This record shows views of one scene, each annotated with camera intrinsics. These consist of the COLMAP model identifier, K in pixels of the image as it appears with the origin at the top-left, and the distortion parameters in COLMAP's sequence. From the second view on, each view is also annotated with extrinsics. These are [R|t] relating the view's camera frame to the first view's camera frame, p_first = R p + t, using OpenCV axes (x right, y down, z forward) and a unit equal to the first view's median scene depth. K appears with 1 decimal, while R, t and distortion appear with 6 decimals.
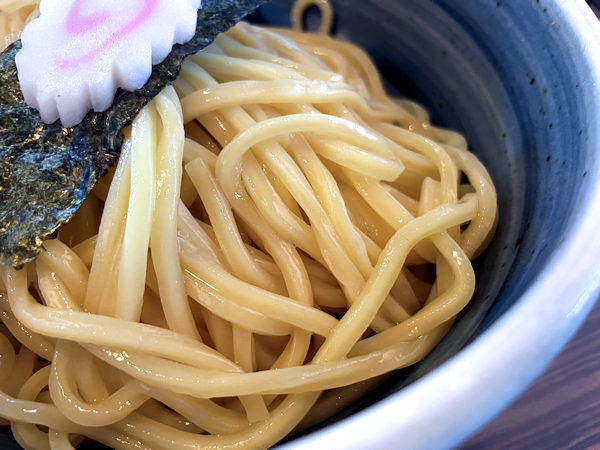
lens RADIAL K [[456.7, 0, 300.0], [0, 456.7, 225.0], [0, 0, 1]] dist [-0.001280, -0.056107]
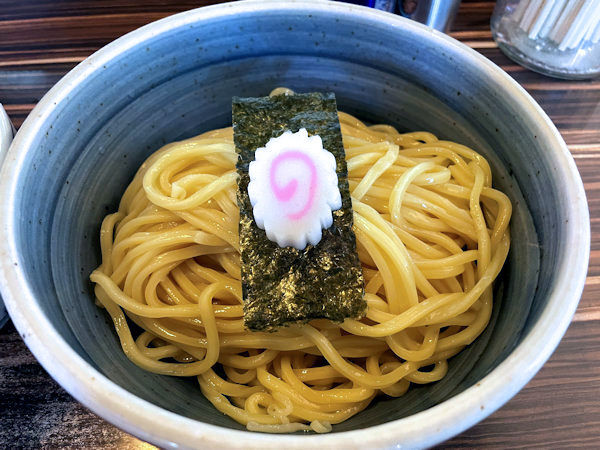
lens RADIAL K [[467.7, 0, 300.0], [0, 467.7, 225.0], [0, 0, 1]] dist [0.067278, -0.154413]
pose [[0.787180, -0.537373, 0.302617, -1.059513], [0.522931, 0.841712, 0.134401, -0.555049], [-0.326940, 0.052450, 0.943588, -0.714766]]
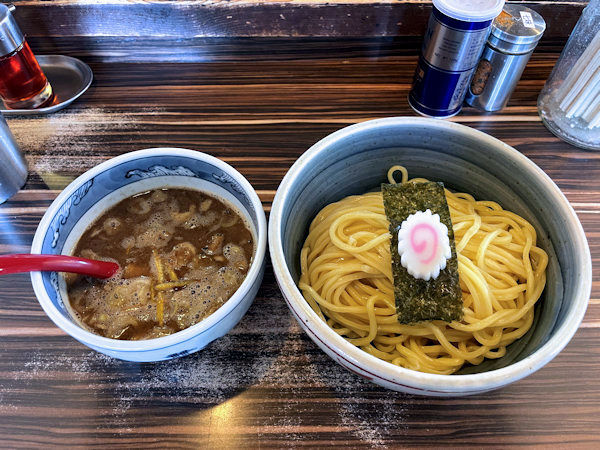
lens RADIAL K [[444.0, 0, 304.5], [0, 444.0, 226.6], [0, 0, 1]] dist [0.039736, -0.093594]
pose [[0.828258, -0.506177, 0.240363, -1.813561], [0.490342, 0.862328, 0.126311, -1.353935], [-0.271208, 0.013242, 0.962430, -1.745278]]
